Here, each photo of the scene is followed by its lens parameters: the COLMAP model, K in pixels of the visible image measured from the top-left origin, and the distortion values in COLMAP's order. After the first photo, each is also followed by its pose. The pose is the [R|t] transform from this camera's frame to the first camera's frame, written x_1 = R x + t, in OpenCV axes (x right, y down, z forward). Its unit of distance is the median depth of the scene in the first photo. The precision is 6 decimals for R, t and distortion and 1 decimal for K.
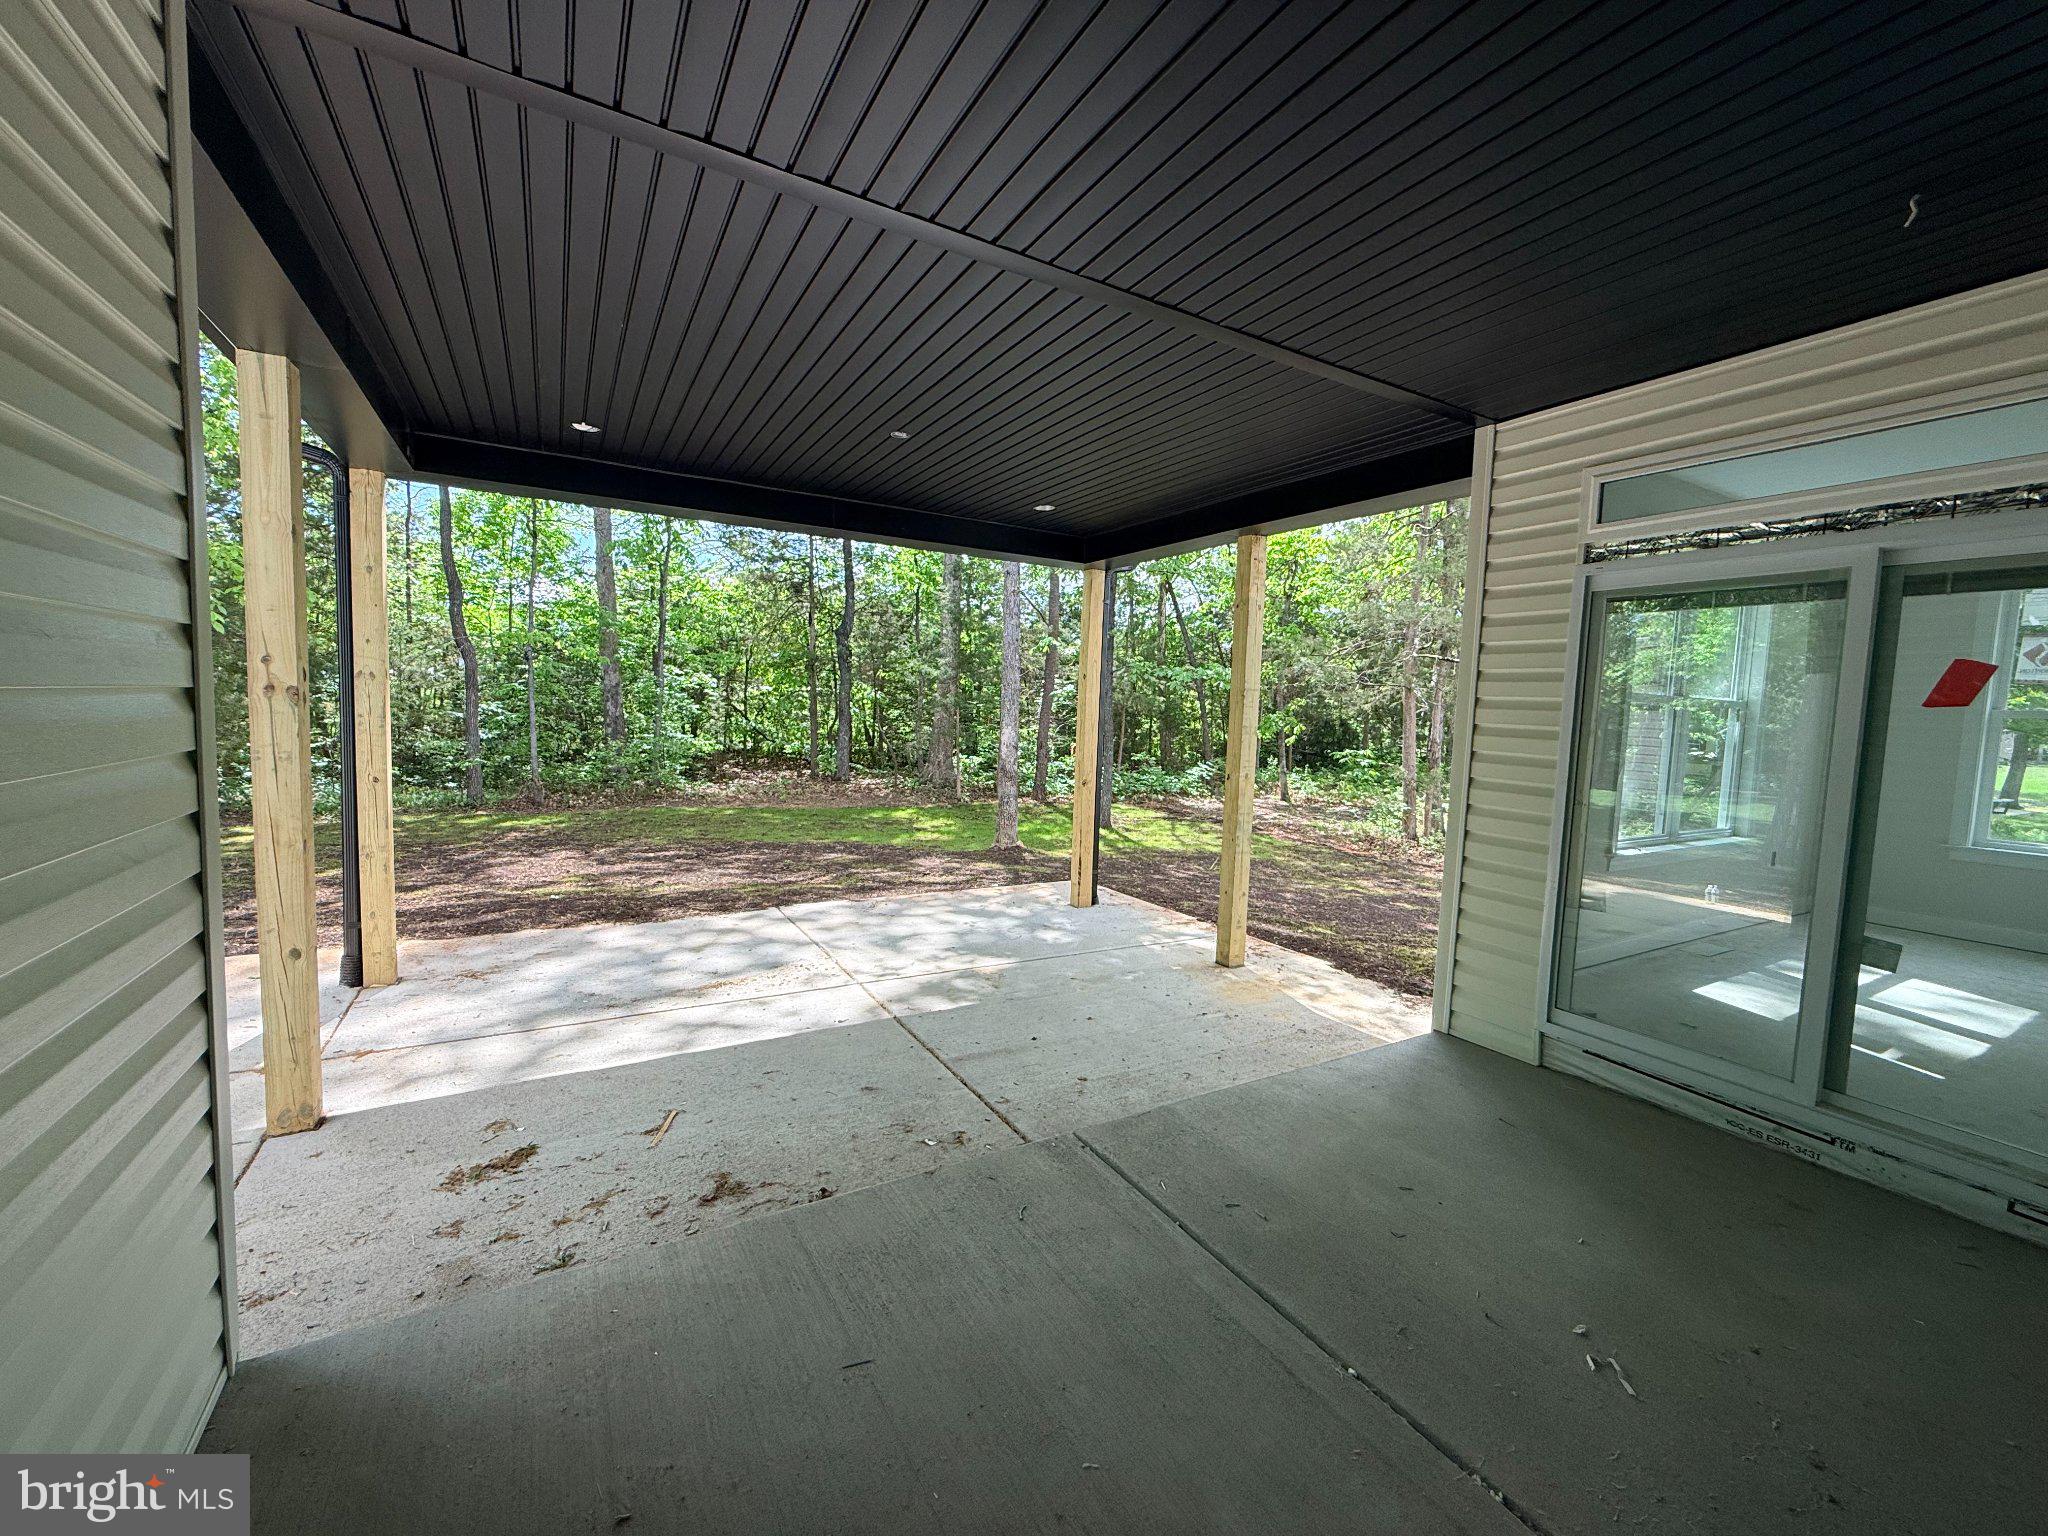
lens RADIAL K [[824.3, 0, 1012.8], [0, 824.3, 765.3], [0, 0, 1]] dist [-0.000384, -0.000029]
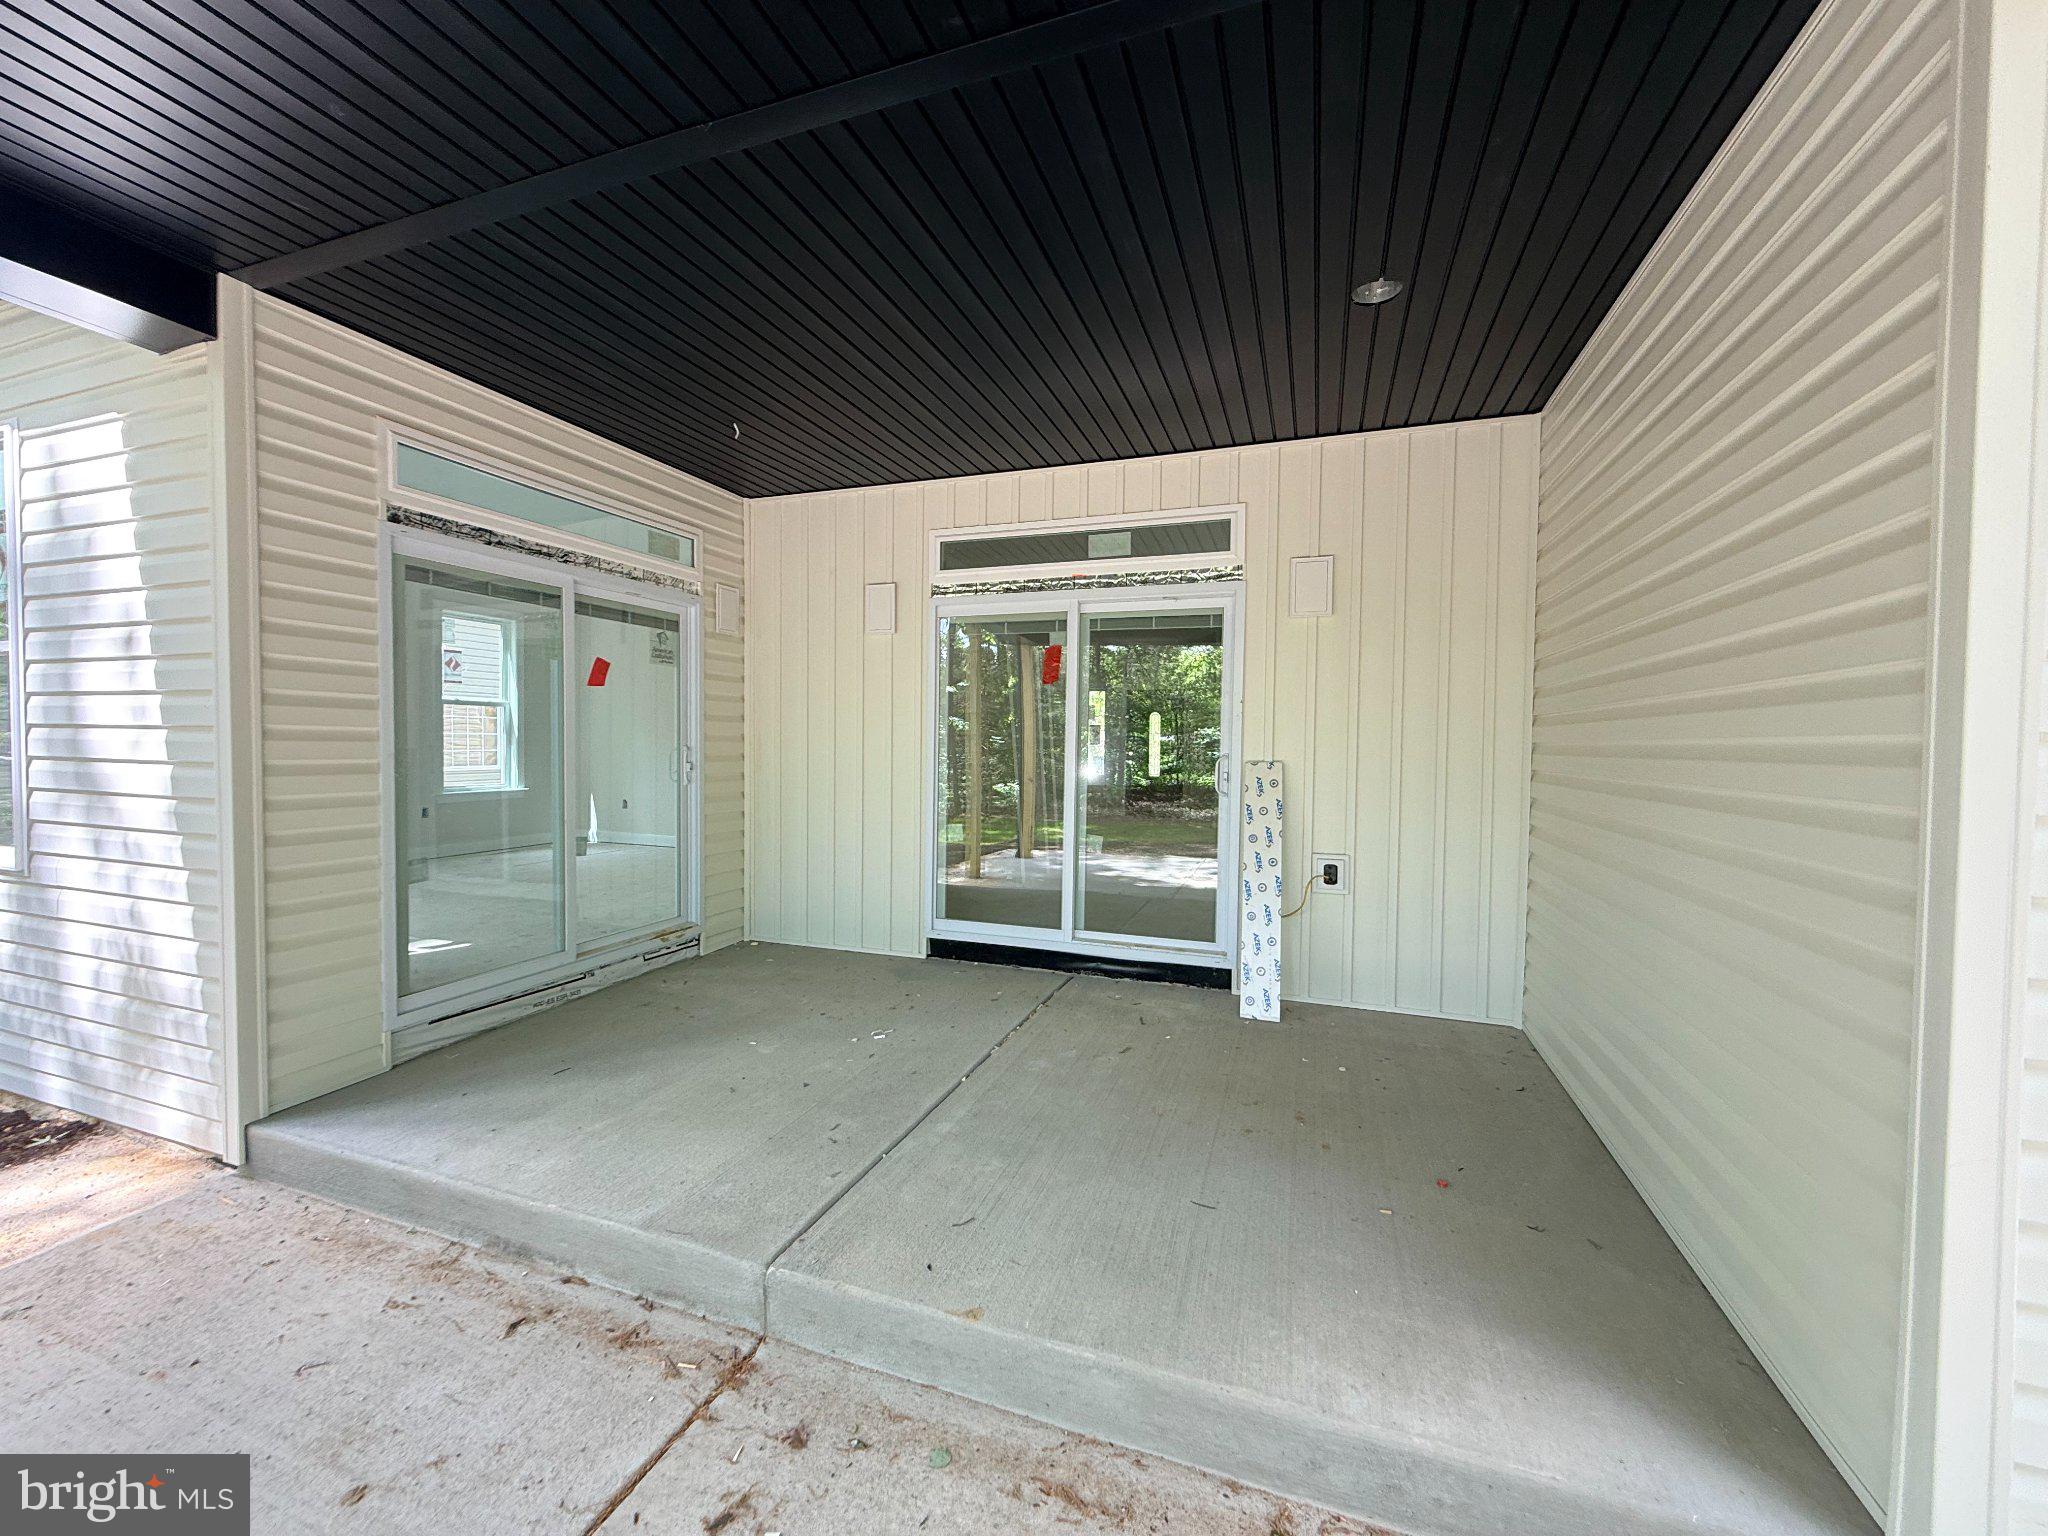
lens RADIAL K [[824.3, 0, 1012.8], [0, 824.3, 765.3], [0, 0, 1]] dist [-0.000384, -0.000029]
pose [[-0.645056, -0.064033, 0.761448, -0.566847], [0.027877, 0.993847, 0.107192, -0.055863], [-0.763627, 0.090371, -0.639302, 1.225151]]
